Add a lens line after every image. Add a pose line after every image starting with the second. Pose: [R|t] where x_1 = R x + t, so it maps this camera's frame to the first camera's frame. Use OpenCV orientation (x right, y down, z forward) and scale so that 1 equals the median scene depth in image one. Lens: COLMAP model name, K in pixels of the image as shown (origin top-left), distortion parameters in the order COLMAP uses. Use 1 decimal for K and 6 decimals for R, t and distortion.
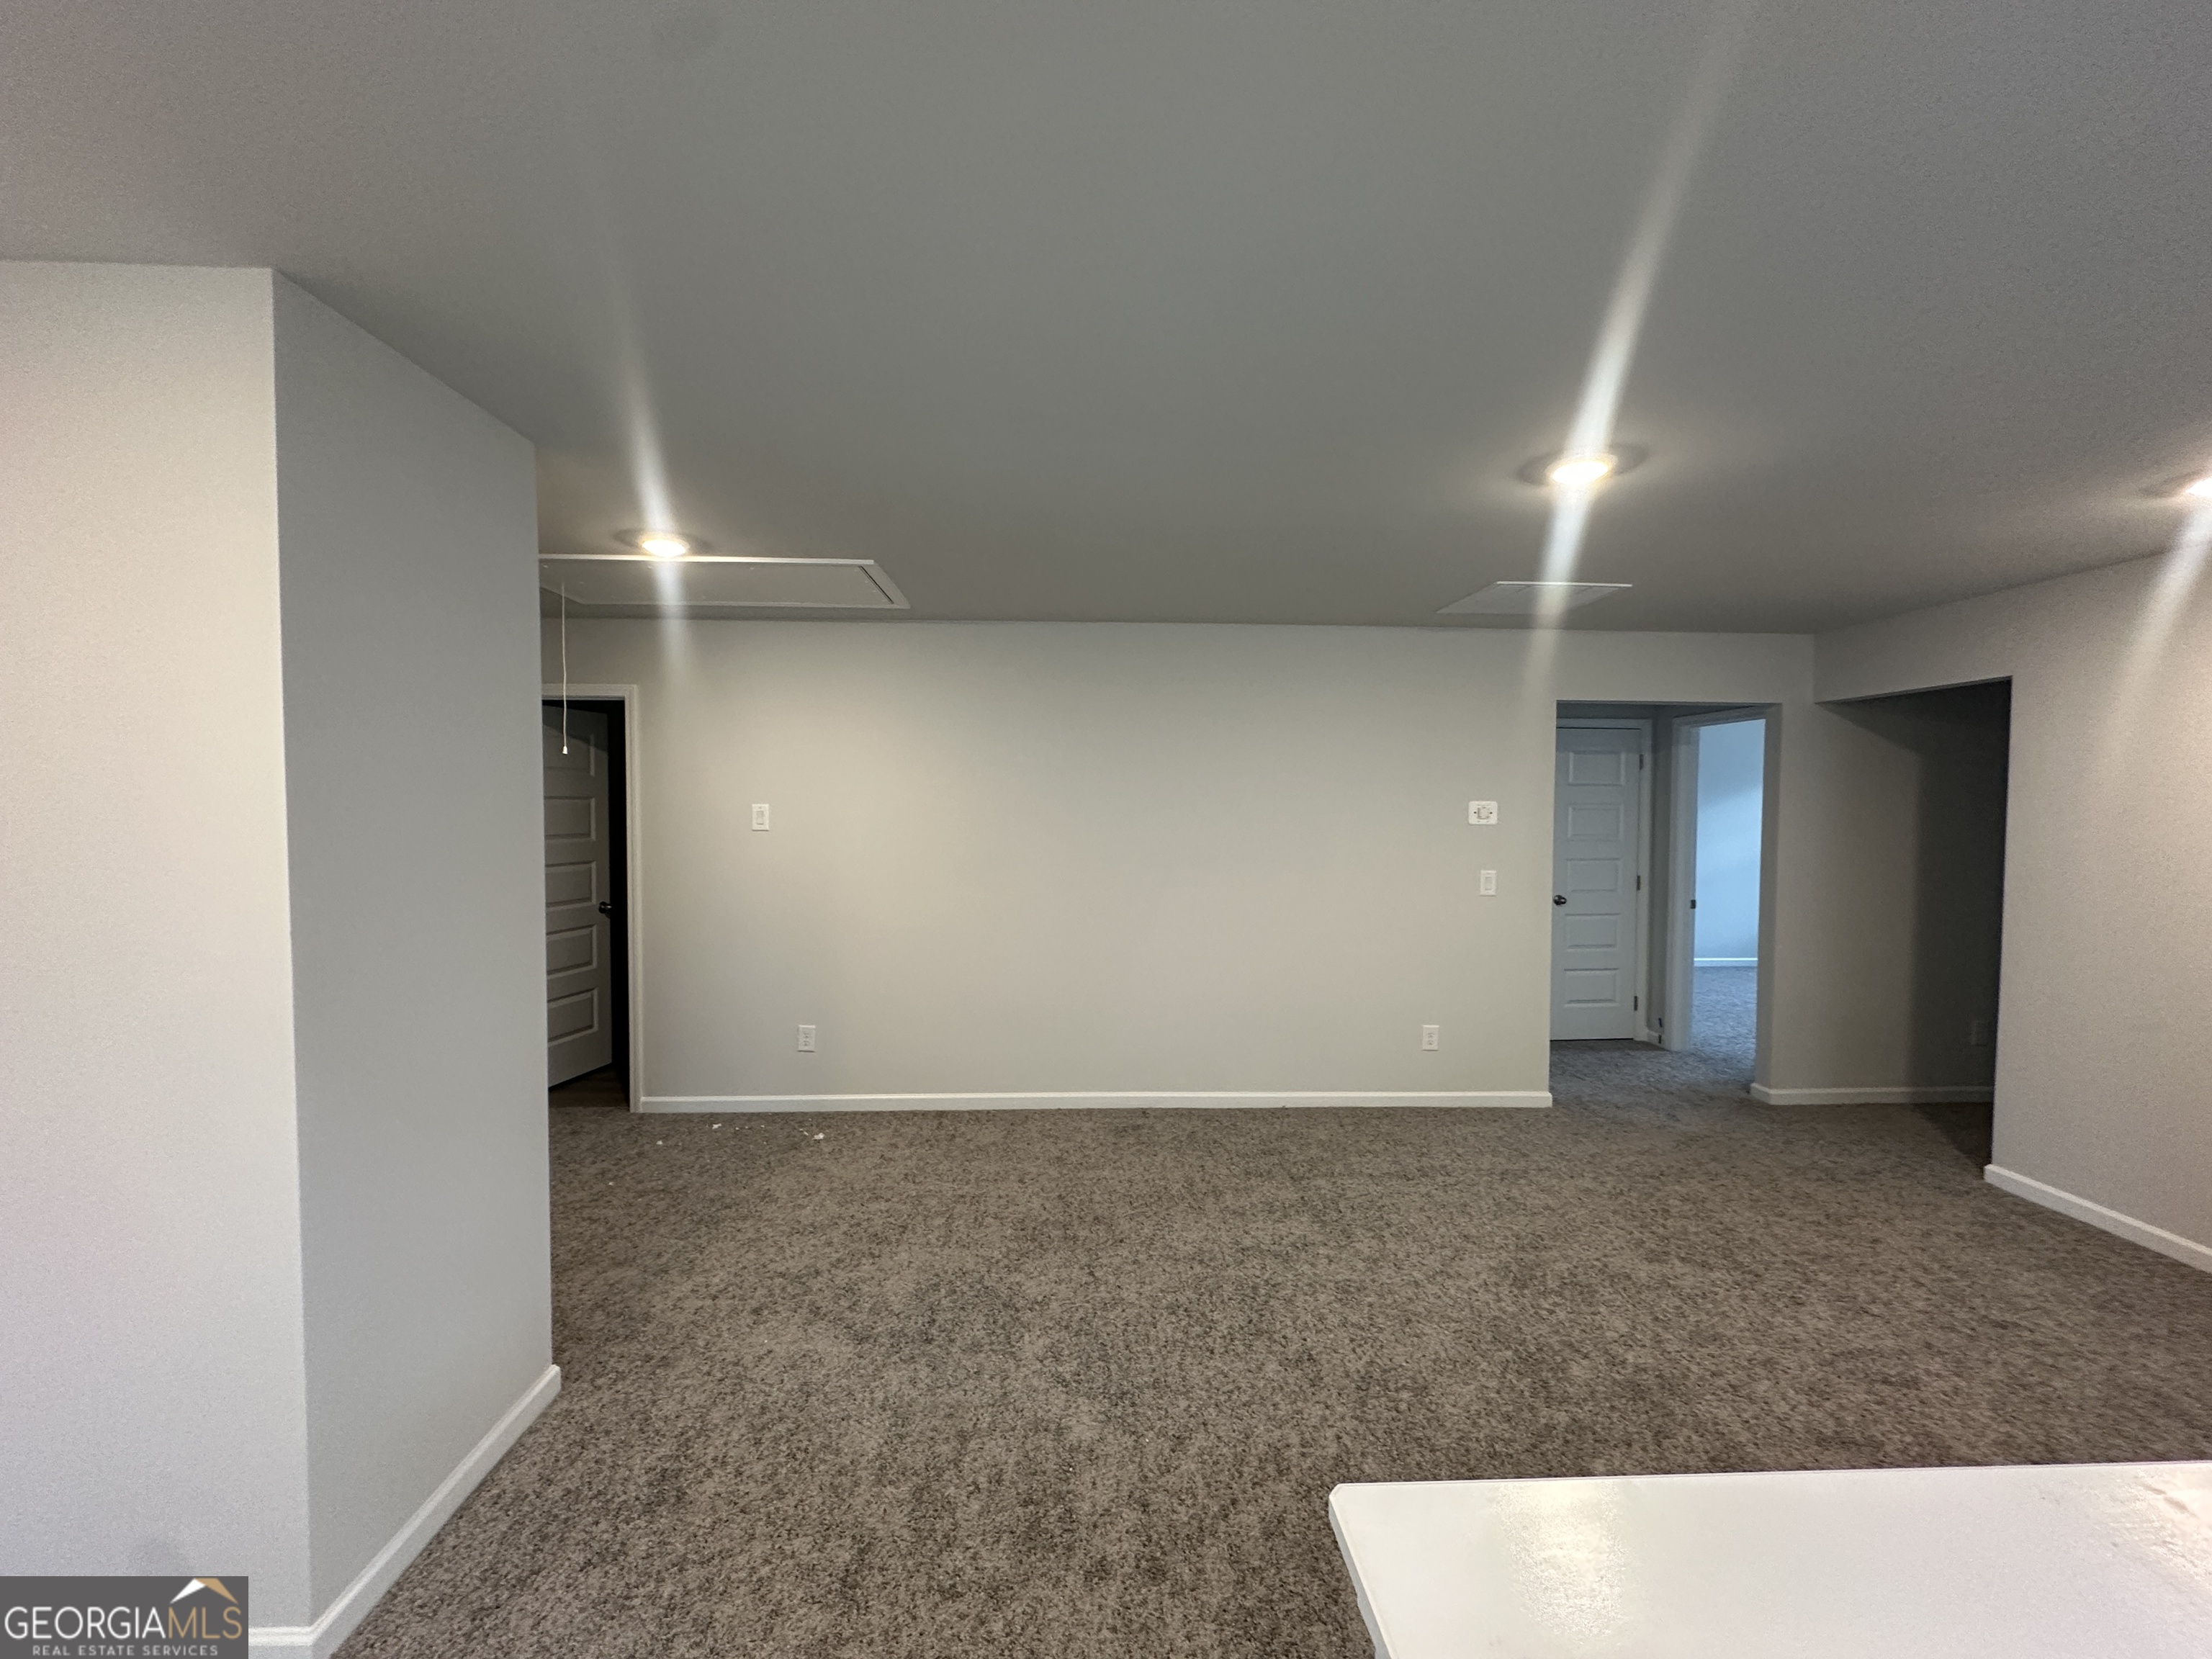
lens RADIAL K [[877.2, 0, 1104.6], [0, 877.2, 831.3], [0, 0, 1]] dist [-0.000315, 0.000613]
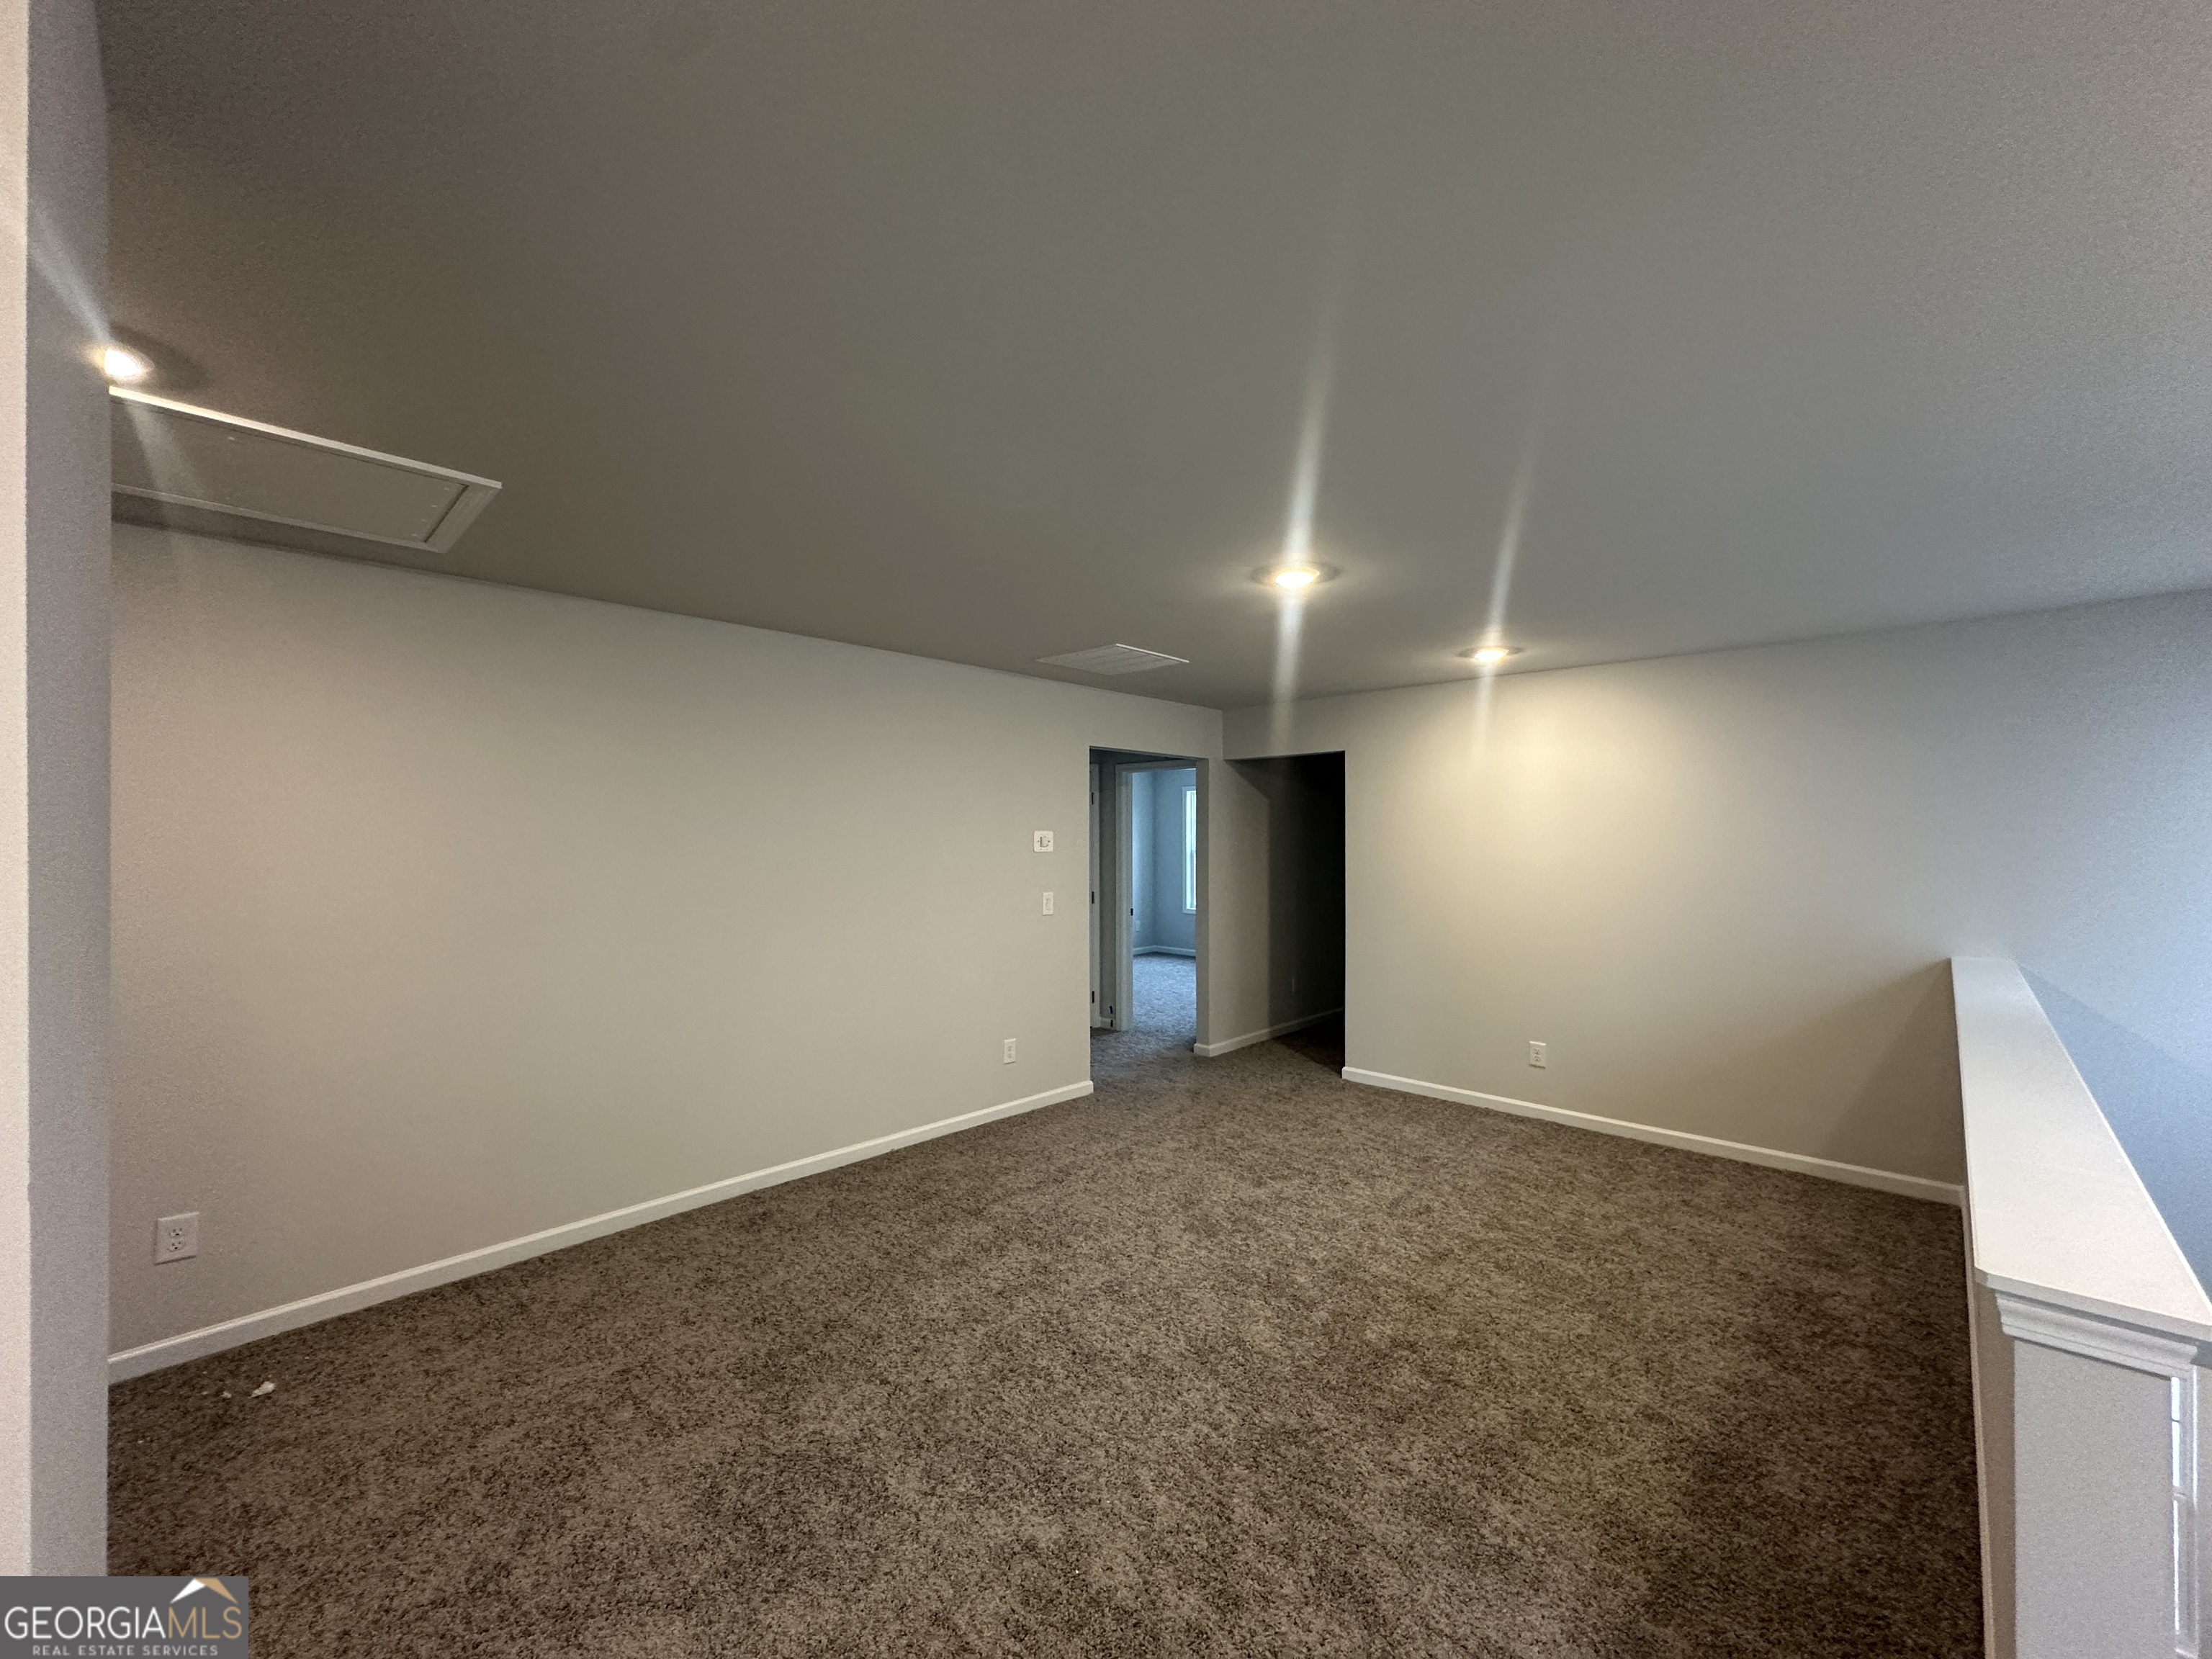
lens RADIAL K [[877.2, 0, 1105.5], [0, 877.2, 833.3], [0, 0, 1]] dist [-0.000315, 0.000613]
pose [[0.719848, -0.002075, 0.694129, -0.363255], [0.023222, 0.999508, -0.021095, -0.007463], [-0.693744, 0.031304, 0.719541, 0.172992]]
